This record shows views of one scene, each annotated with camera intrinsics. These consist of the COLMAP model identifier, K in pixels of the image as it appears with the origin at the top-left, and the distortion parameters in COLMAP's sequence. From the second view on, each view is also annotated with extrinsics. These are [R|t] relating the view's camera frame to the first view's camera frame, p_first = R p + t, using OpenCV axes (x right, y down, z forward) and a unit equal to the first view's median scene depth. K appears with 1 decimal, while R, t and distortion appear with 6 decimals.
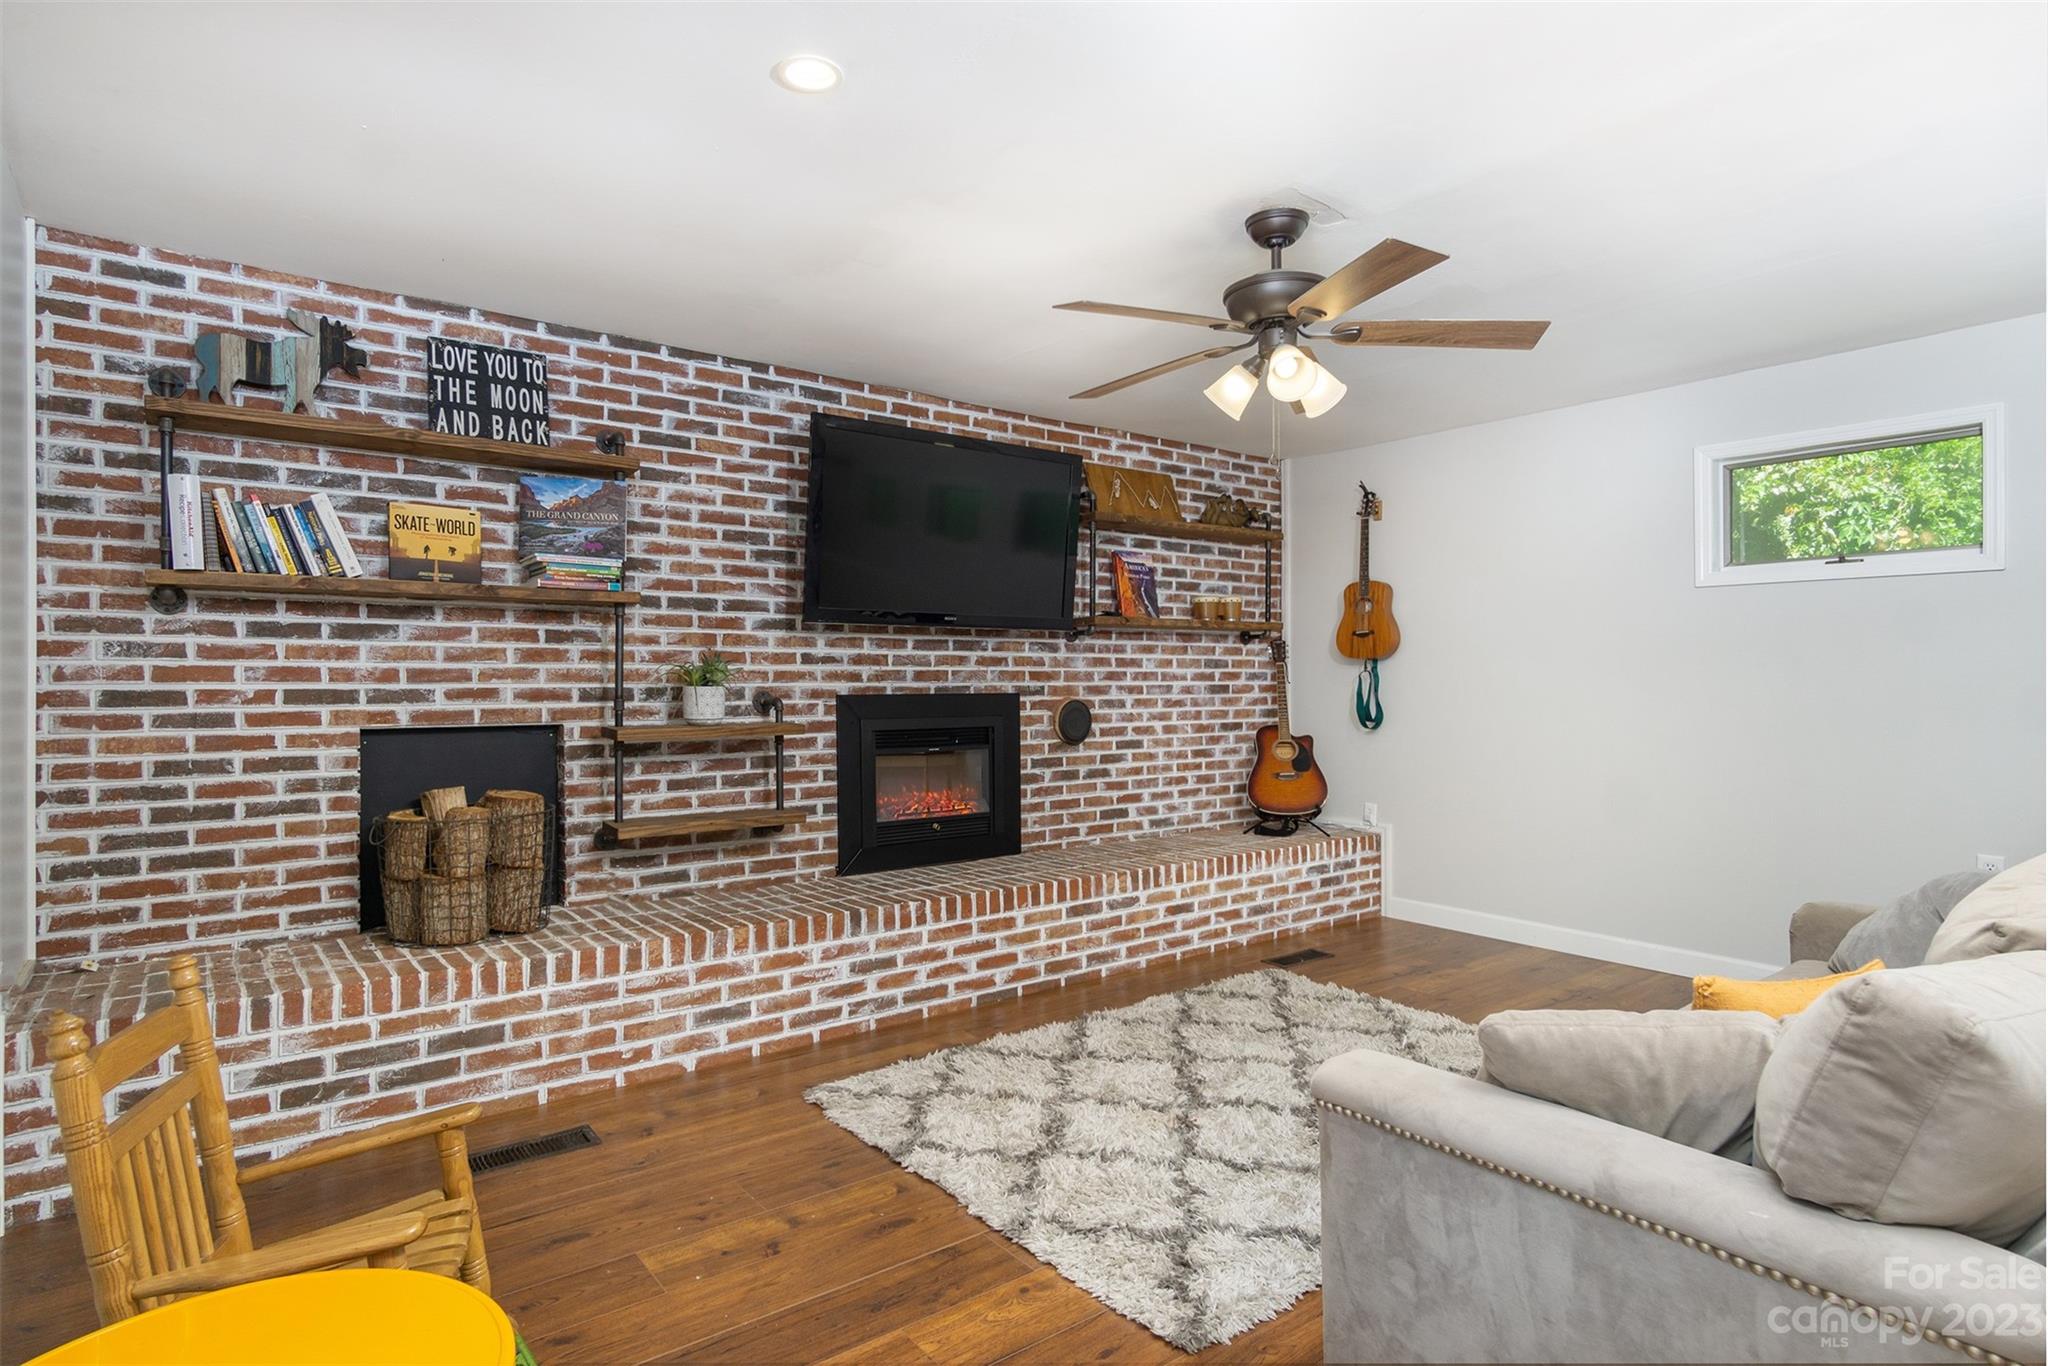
lens RADIAL K [[1091.1, 0, 1025.2], [0, 1091.1, 677.0], [0, 0, 1]] dist [0.002581, 0.004014]
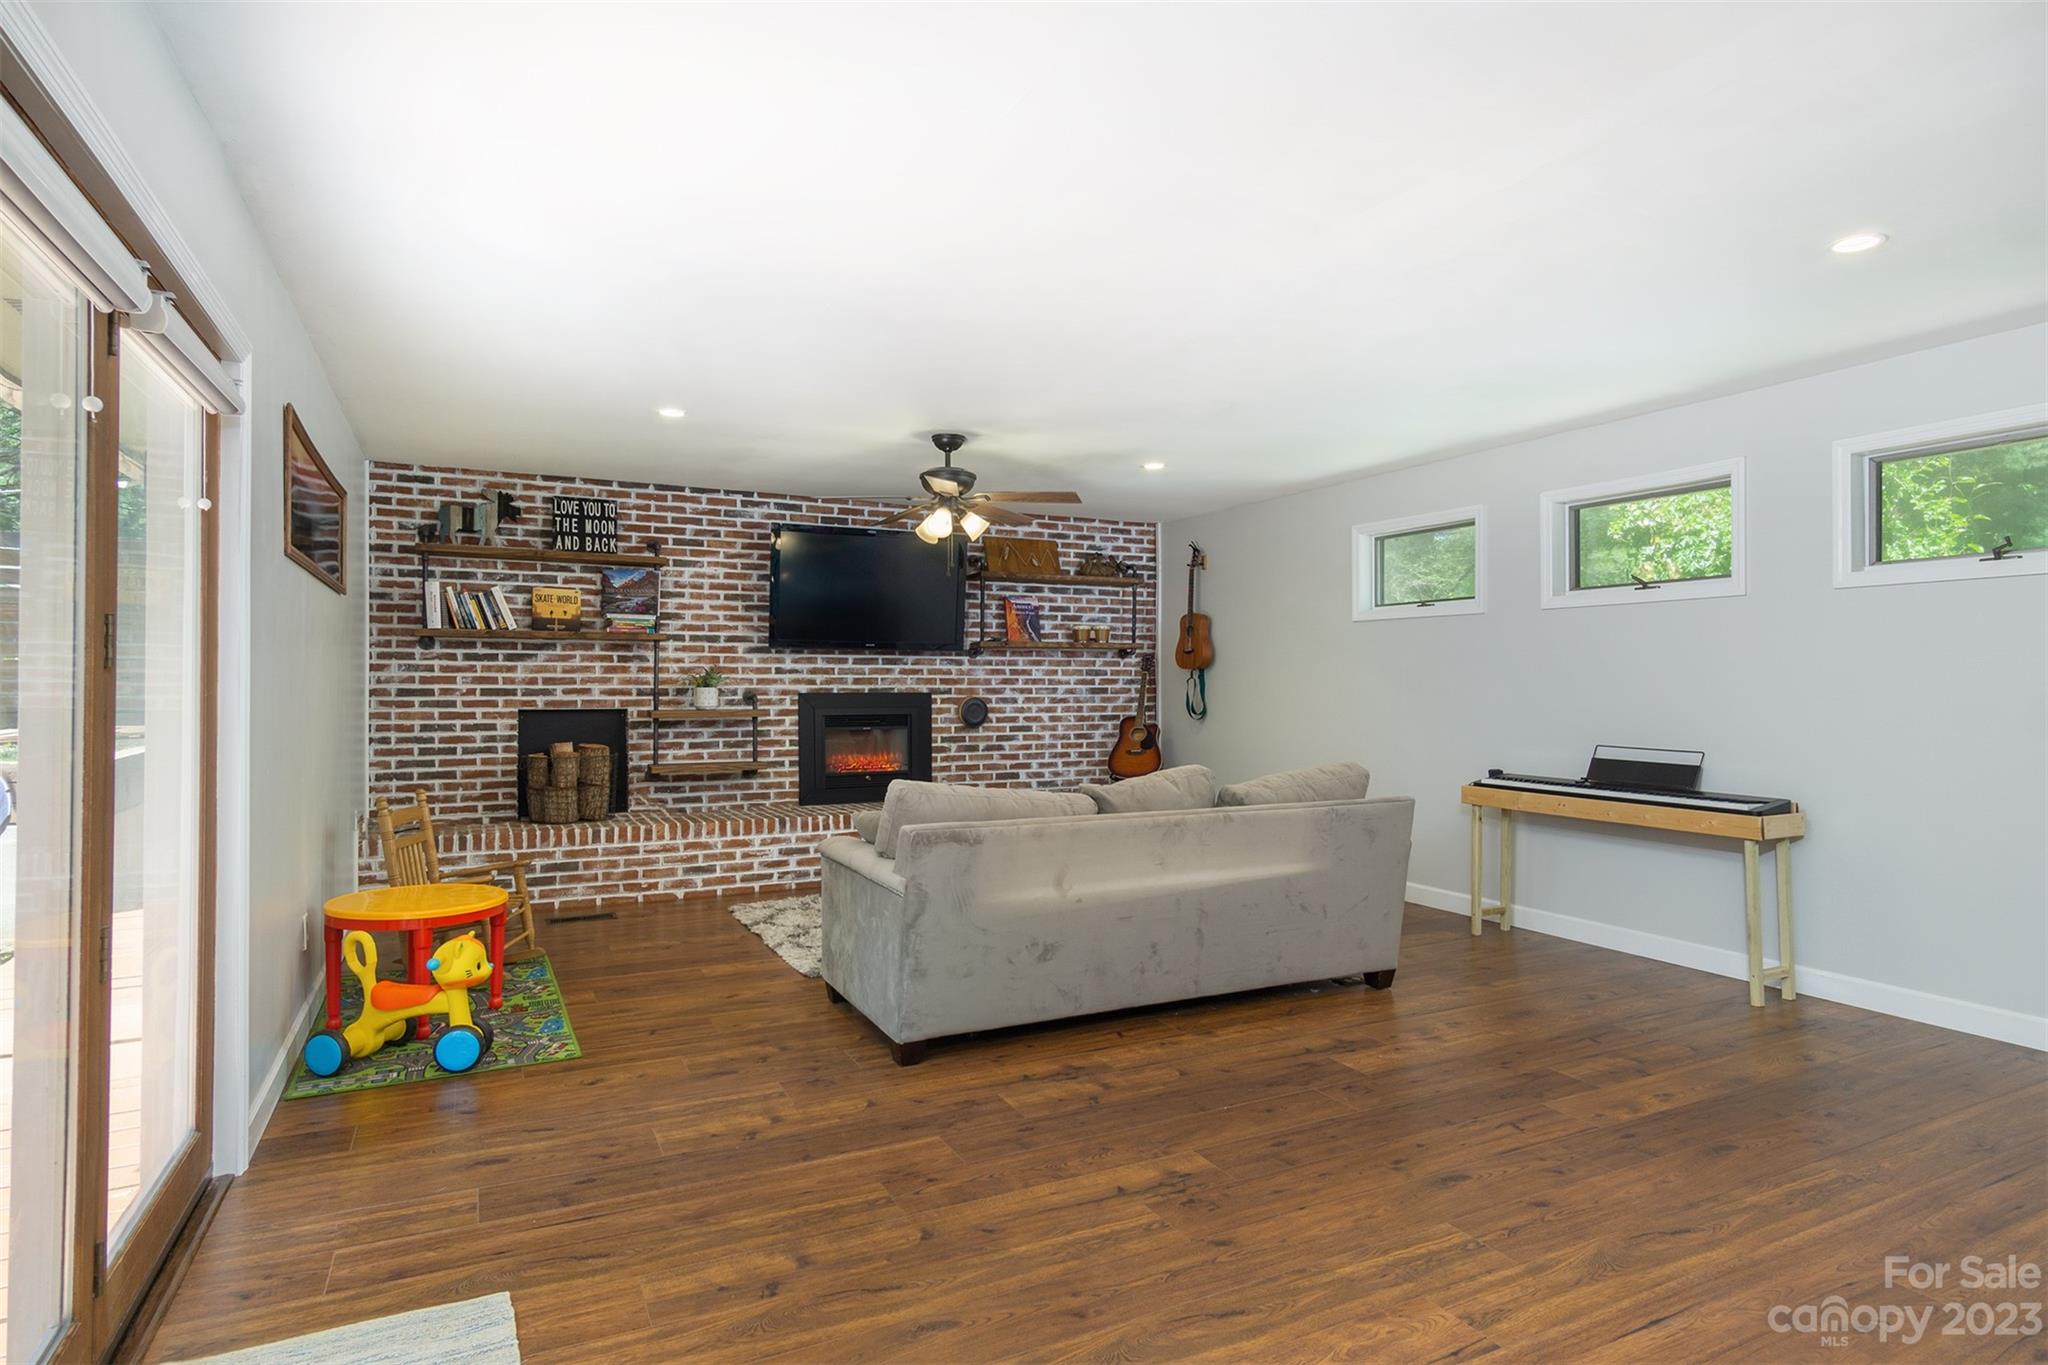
lens RADIAL K [[1091.1, 0, 1023.0], [0, 1091.1, 683.4], [0, 0, 1]] dist [0.002581, 0.004014]
pose [[0.982291, 0.001722, -0.187352, 0.534990], [-0.001311, 0.999996, 0.002321, -0.002405], [0.187355, -0.002035, 0.982290, -0.610406]]
